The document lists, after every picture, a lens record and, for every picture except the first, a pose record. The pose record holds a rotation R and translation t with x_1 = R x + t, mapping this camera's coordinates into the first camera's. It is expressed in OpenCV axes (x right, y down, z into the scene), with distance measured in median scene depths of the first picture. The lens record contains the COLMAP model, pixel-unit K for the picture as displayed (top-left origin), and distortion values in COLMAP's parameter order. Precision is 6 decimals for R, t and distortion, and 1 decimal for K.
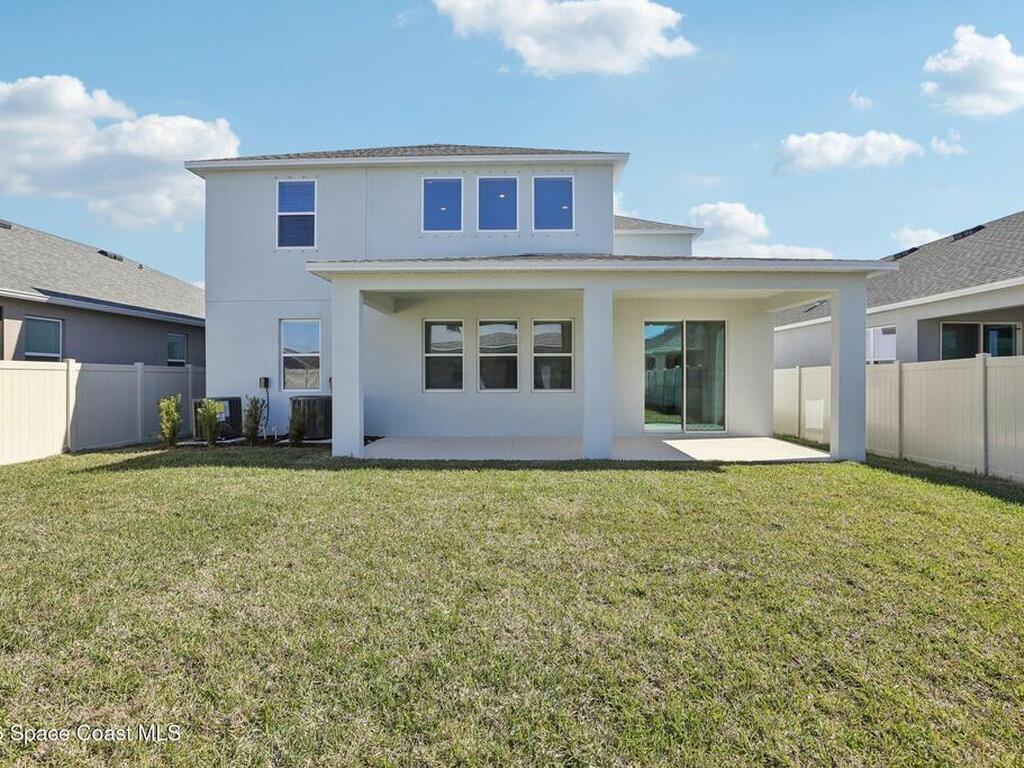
lens RADIAL K [[526.8, 0, 512.0], [0, 526.8, 384.0], [0, 0, 1]] dist [-0.035698, 0.000345]
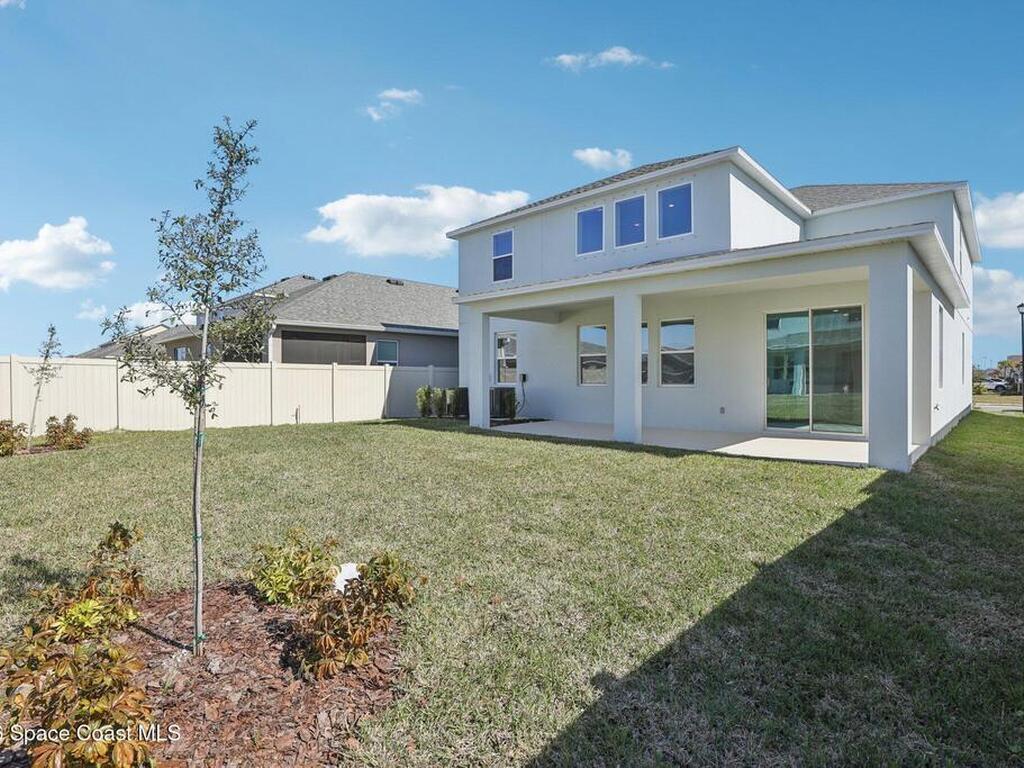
lens RADIAL K [[526.8, 0, 512.0], [0, 526.8, 384.0], [0, 0, 1]] dist [-0.035698, 0.000345]
pose [[0.742775, 0.005140, -0.669522, 0.552869], [-0.001058, 0.999978, 0.006503, 0.005287], [0.669541, -0.004121, 0.742764, -0.026654]]
